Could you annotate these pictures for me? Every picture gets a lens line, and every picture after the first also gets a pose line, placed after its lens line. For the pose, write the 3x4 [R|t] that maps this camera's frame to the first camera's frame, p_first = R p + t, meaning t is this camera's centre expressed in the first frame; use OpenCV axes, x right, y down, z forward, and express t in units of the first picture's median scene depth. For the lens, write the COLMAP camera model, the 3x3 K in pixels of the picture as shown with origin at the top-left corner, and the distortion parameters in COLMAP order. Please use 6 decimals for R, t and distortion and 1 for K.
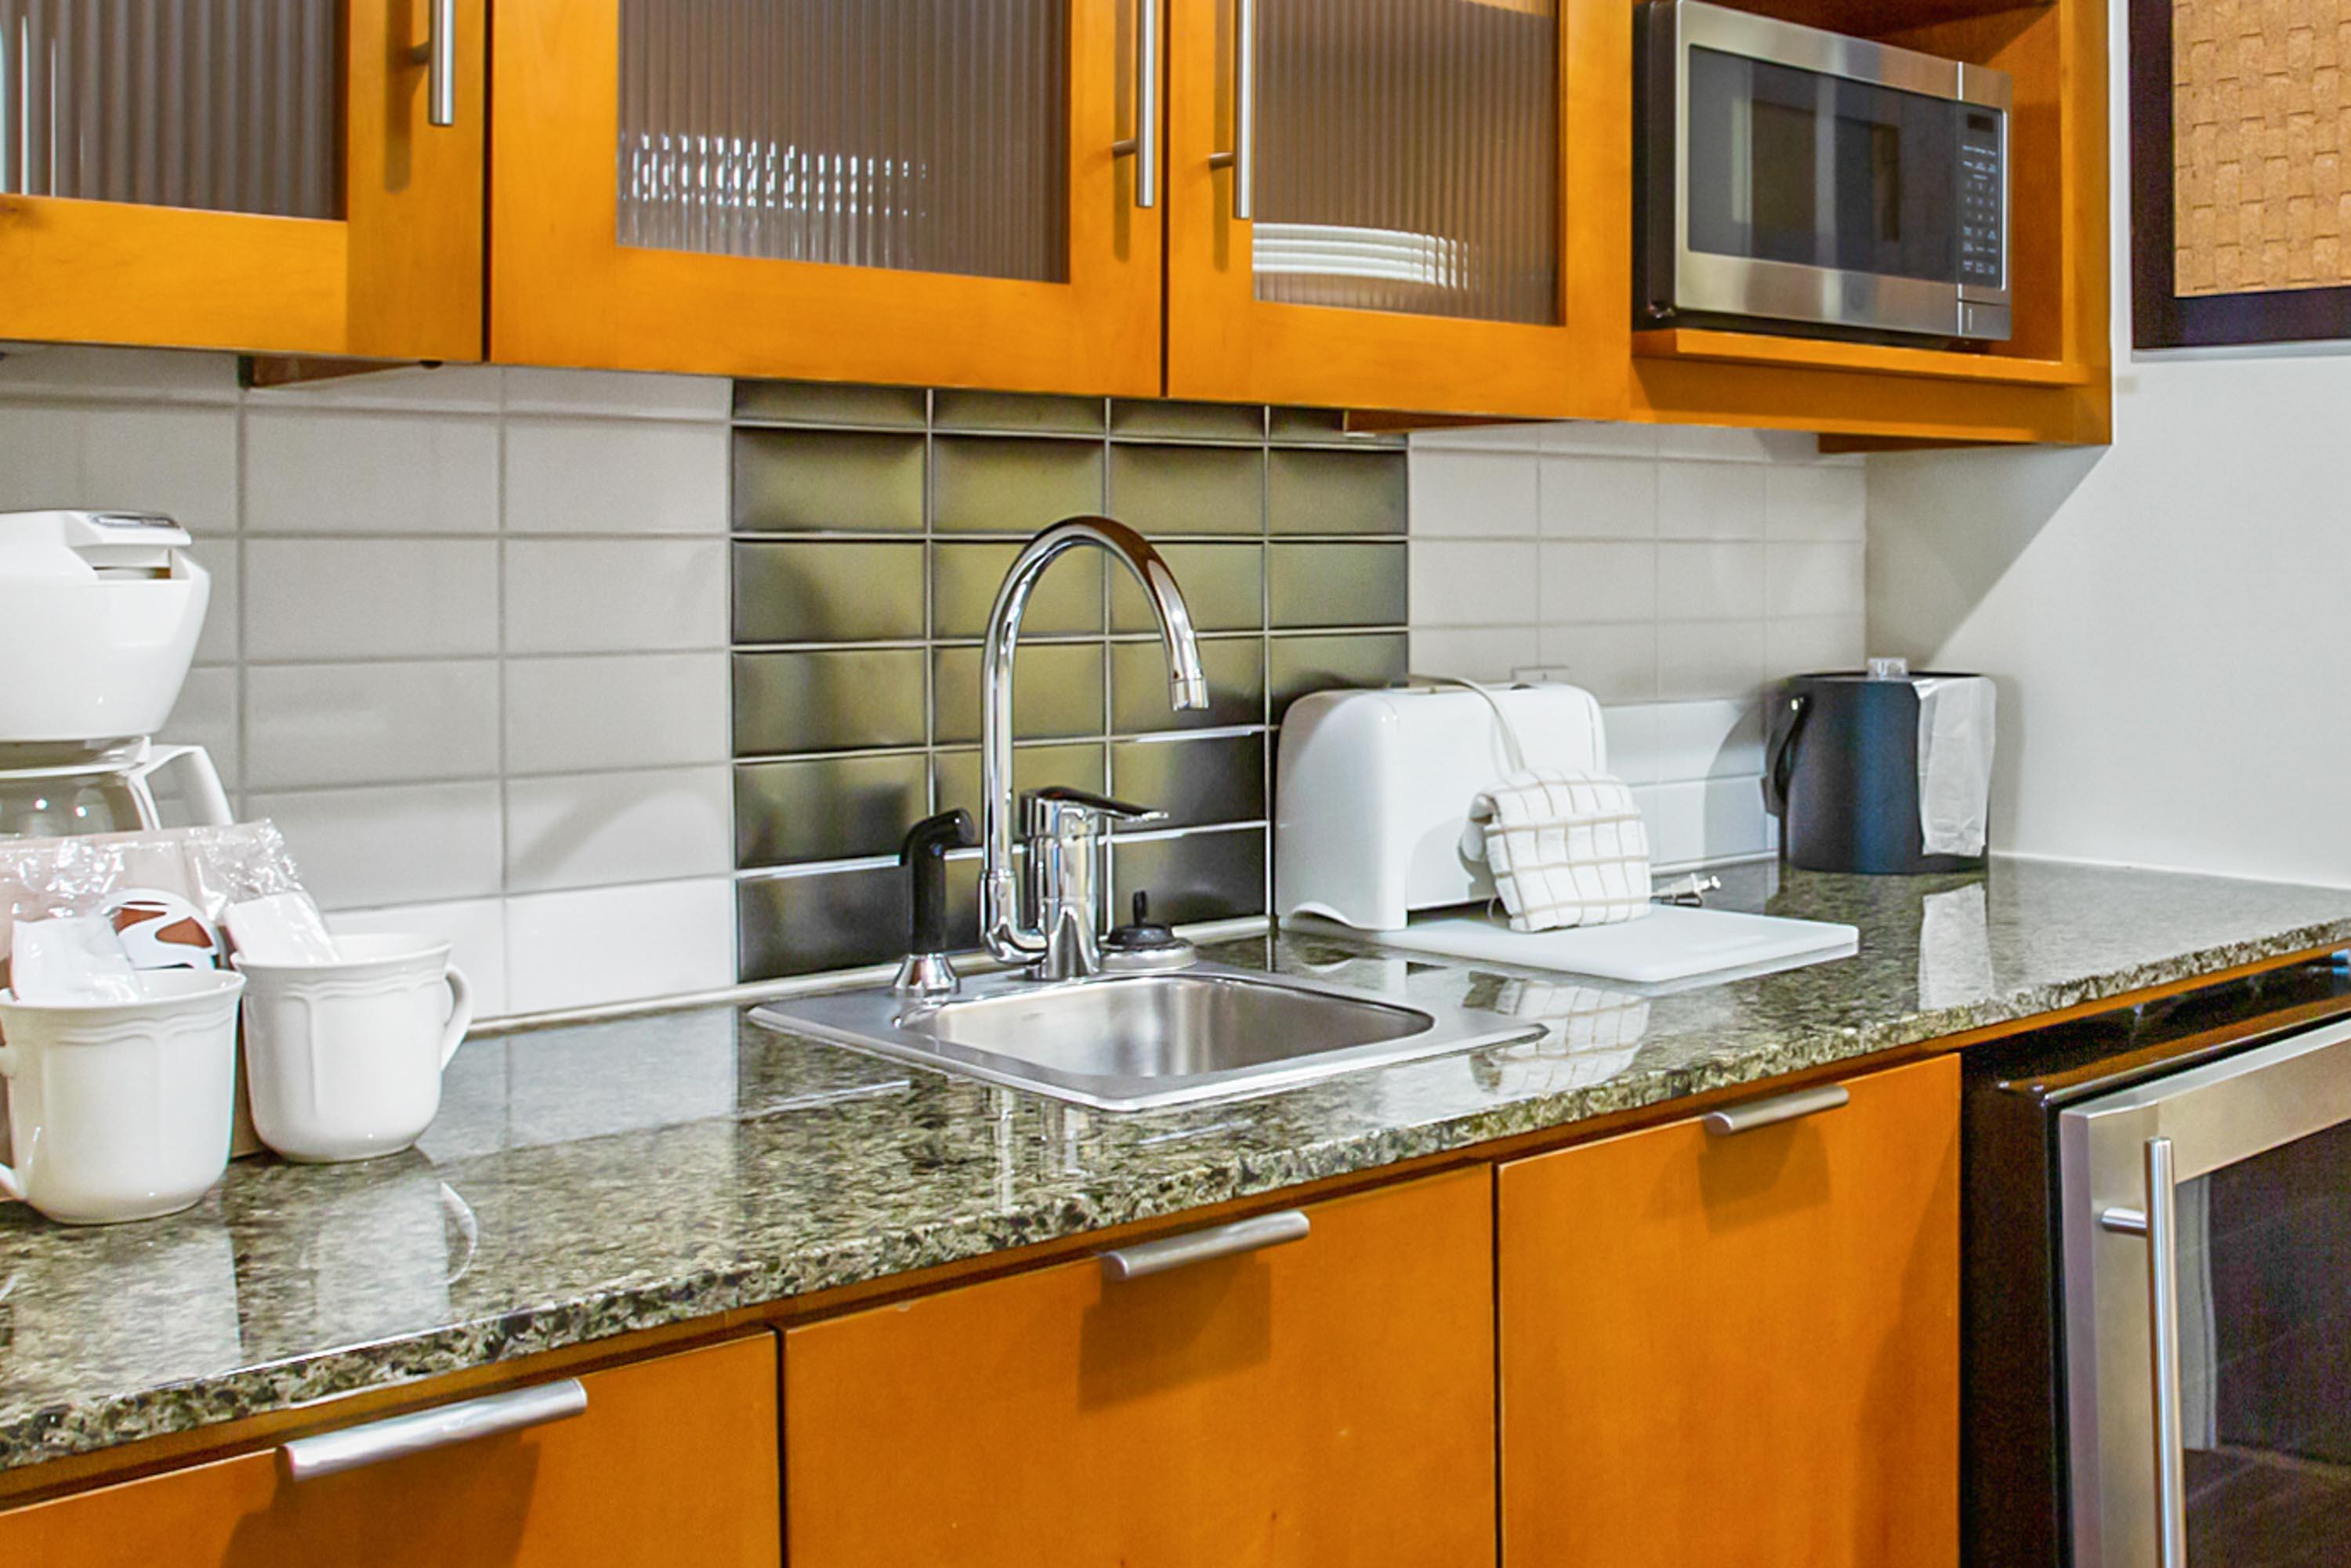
lens RADIAL K [[2819.4, 0, 1176.9], [0, 2819.4, 758.3], [0, 0, 1]] dist [-0.028023, 0.019671]
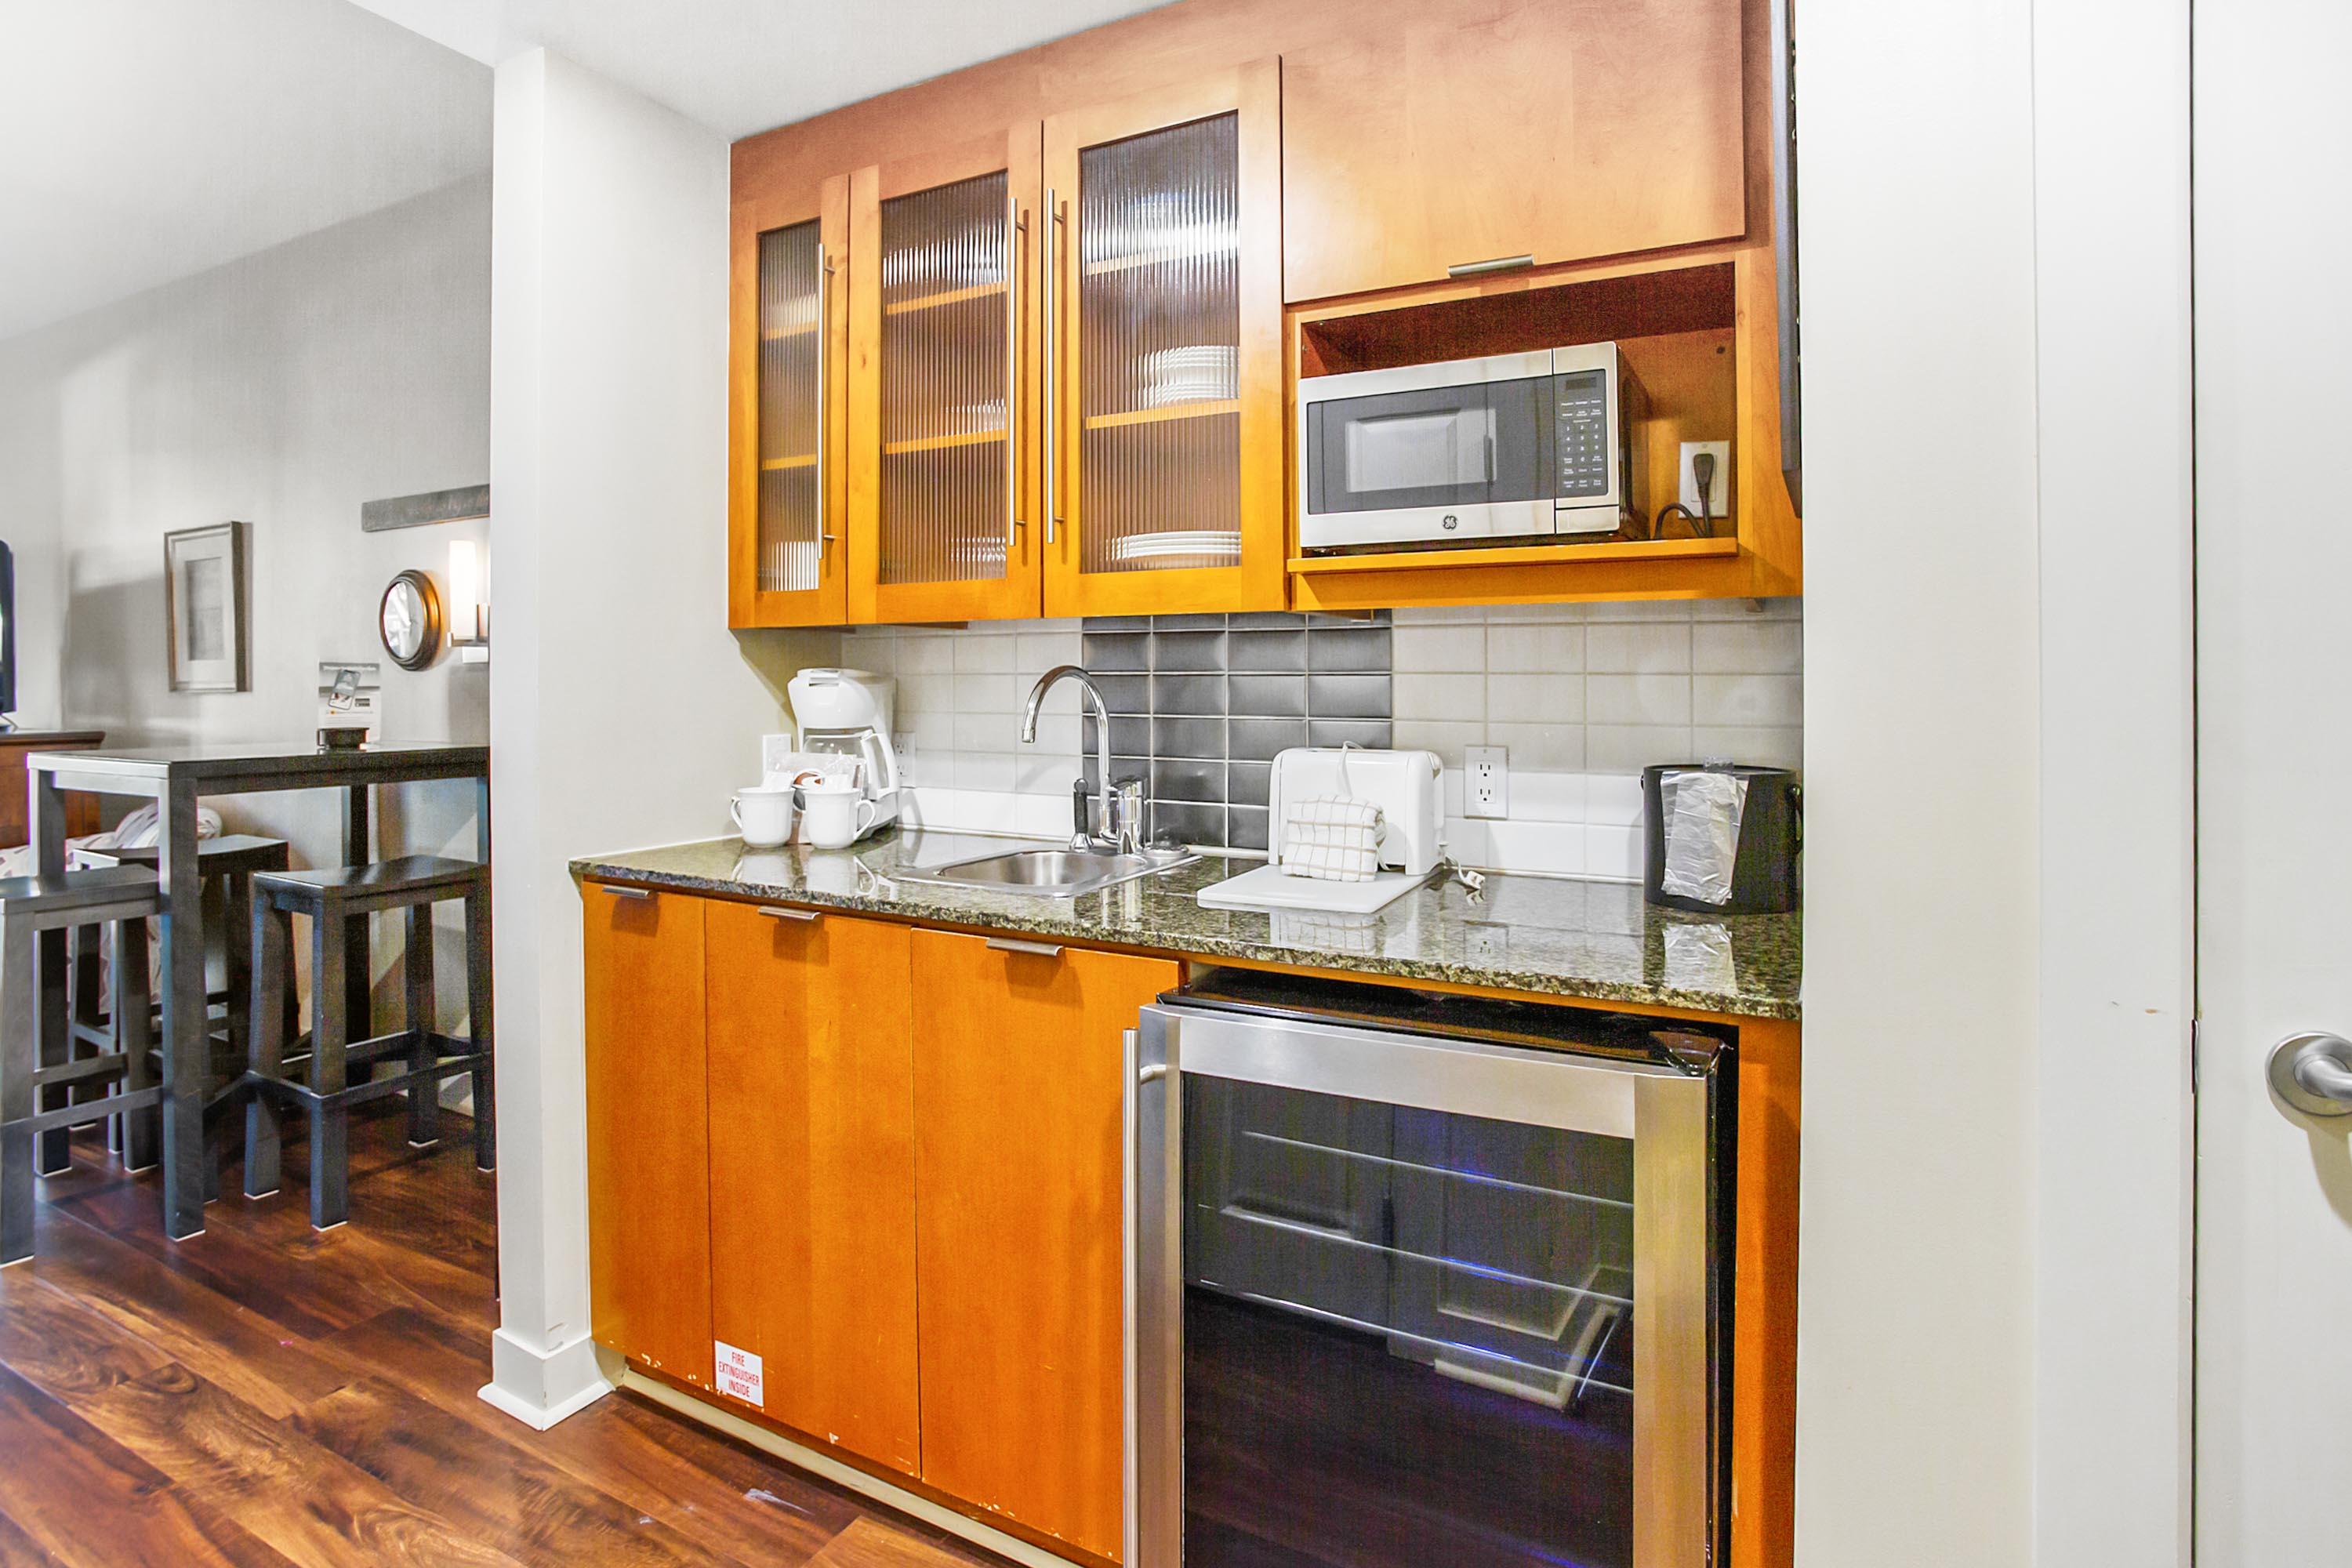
lens RADIAL K [[1133.7, 0, 1212.6], [0, 1133.7, 758.1], [0, 0, 1]] dist [-0.011961, 0.000677]
pose [[0.317172, 0.067402, -0.945970, 0.863877], [-0.071321, 0.996342, 0.047078, -0.053359], [0.945682, 0.052536, 0.320819, 0.709438]]
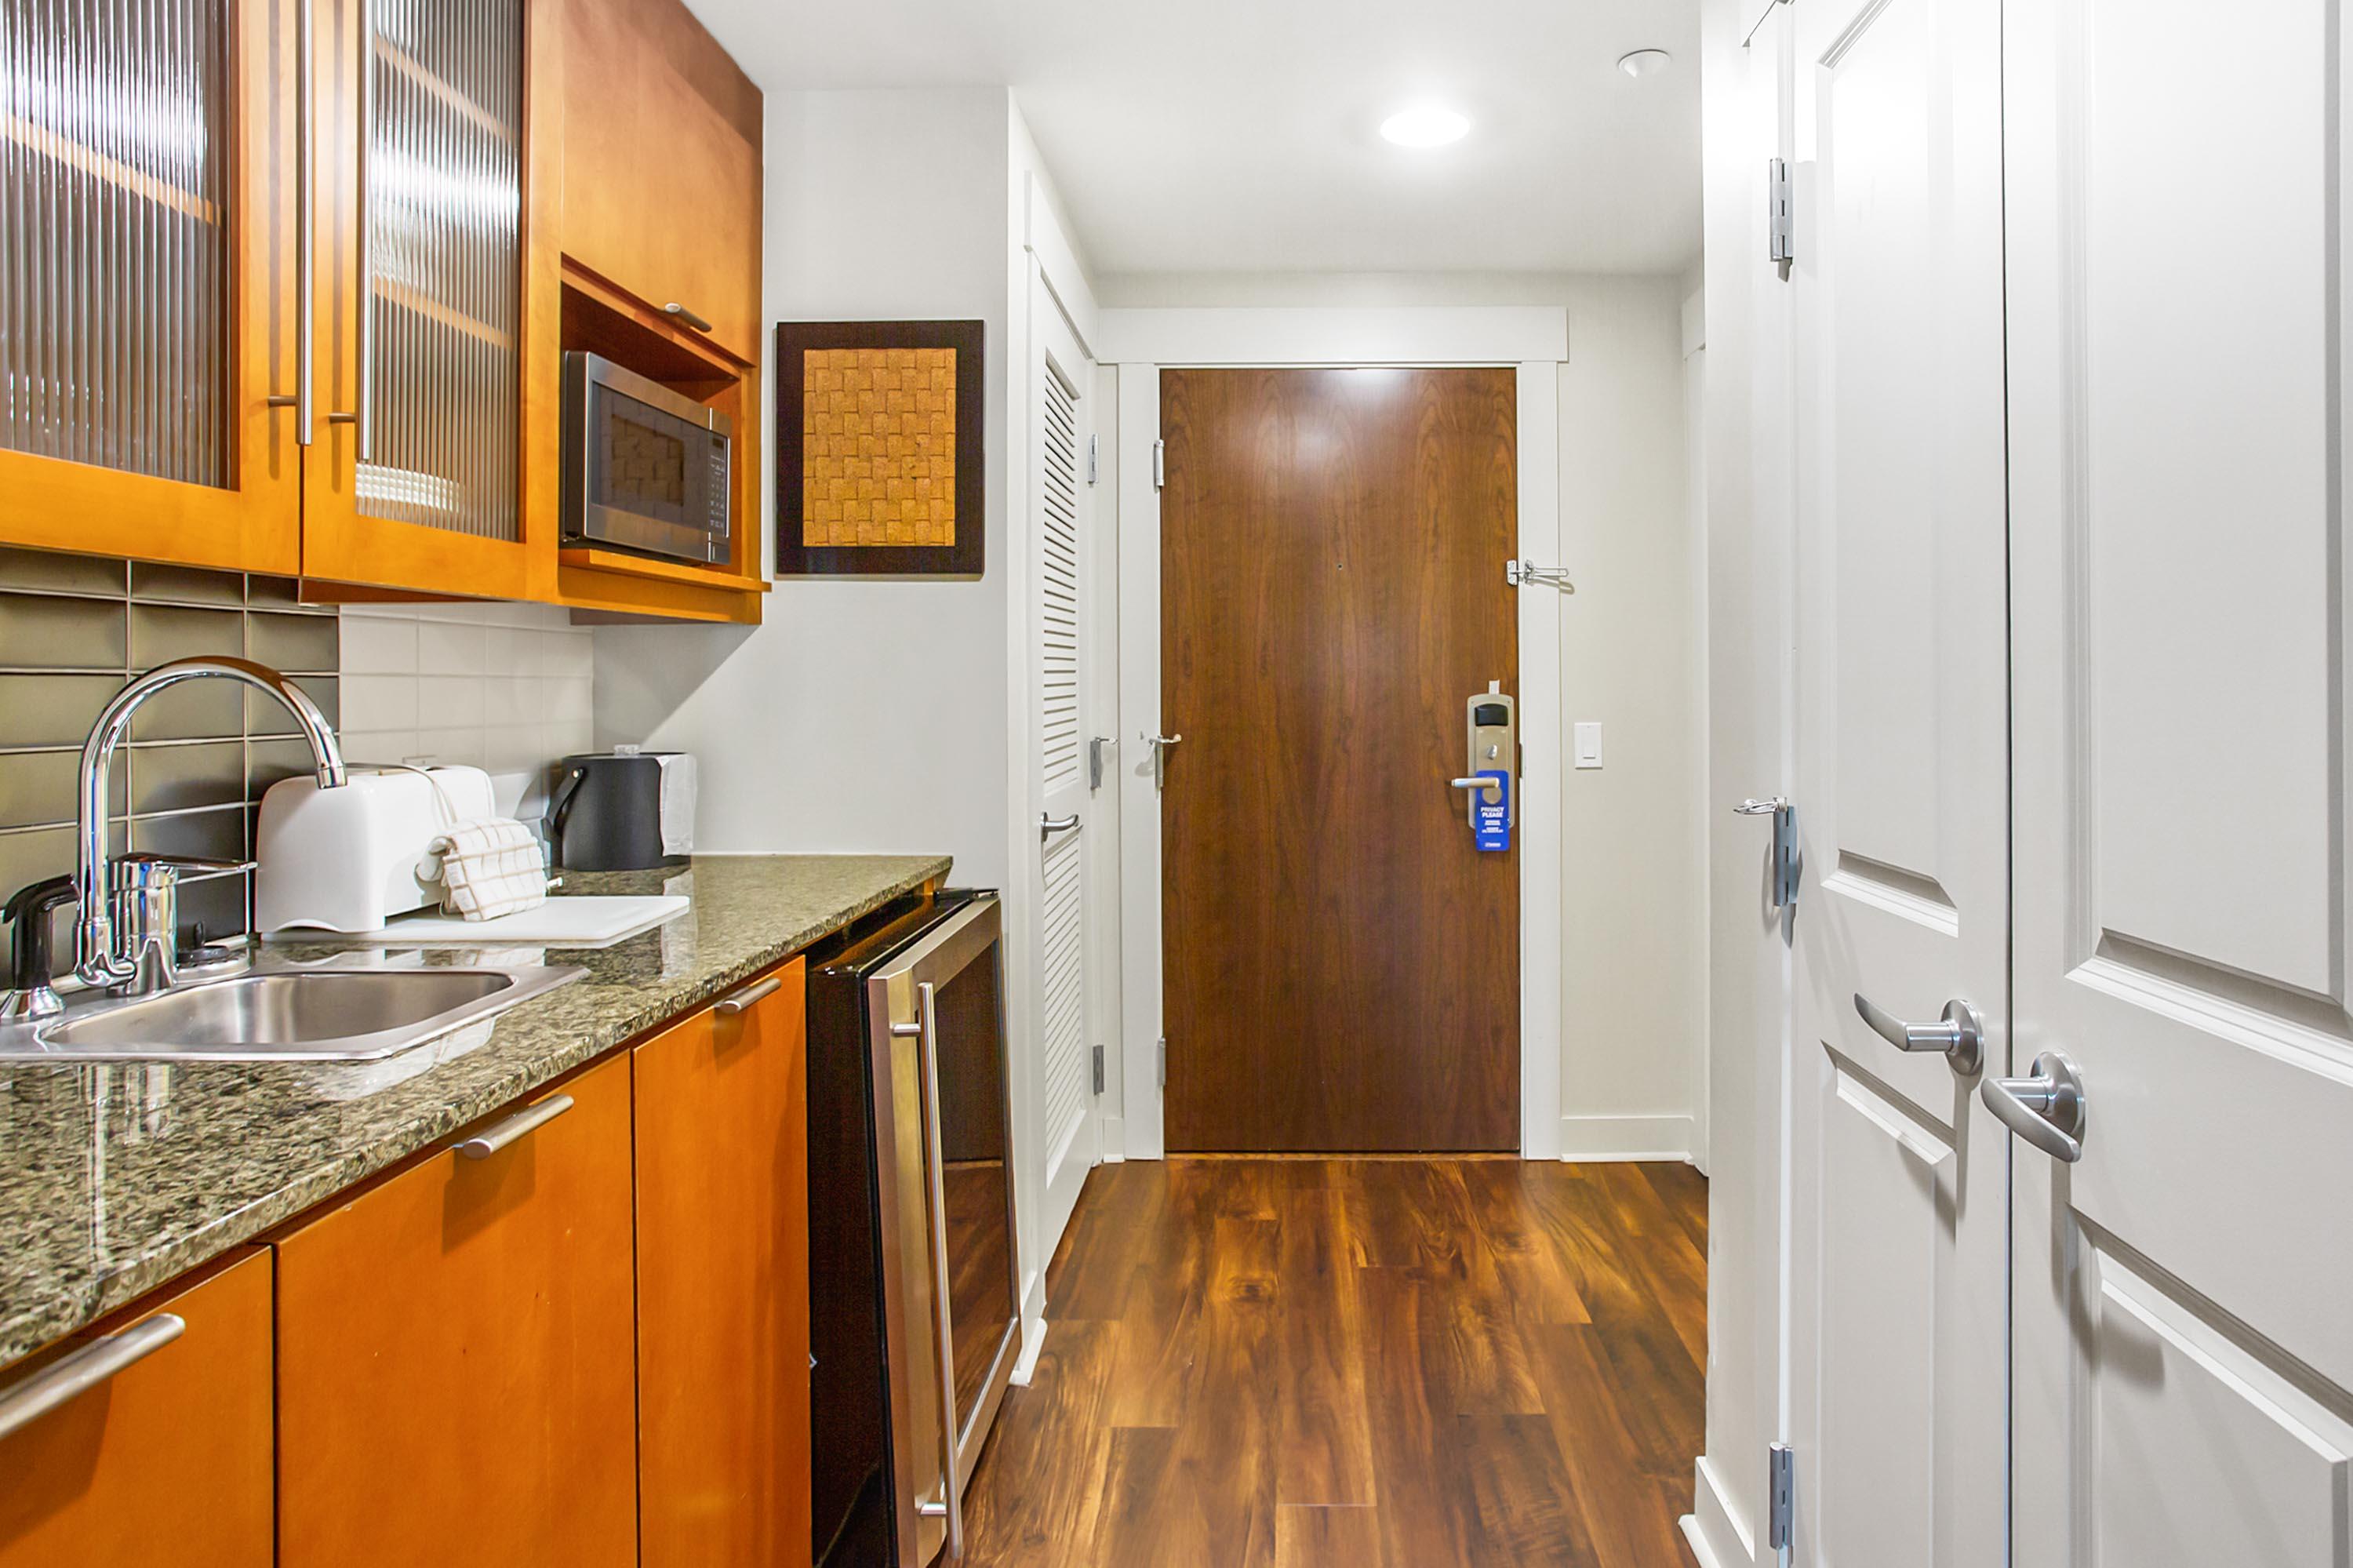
lens RADIAL K [[1592.3, 0, 1176.5], [0, 1592.3, 784.0], [0, 0, 1]] dist [0.056308, 0.090989]
pose [[0.720043, -0.048163, 0.692256, -0.234854], [0.057209, 0.998313, 0.009952, -0.002381], [-0.691567, 0.032438, 0.721583, 0.067938]]
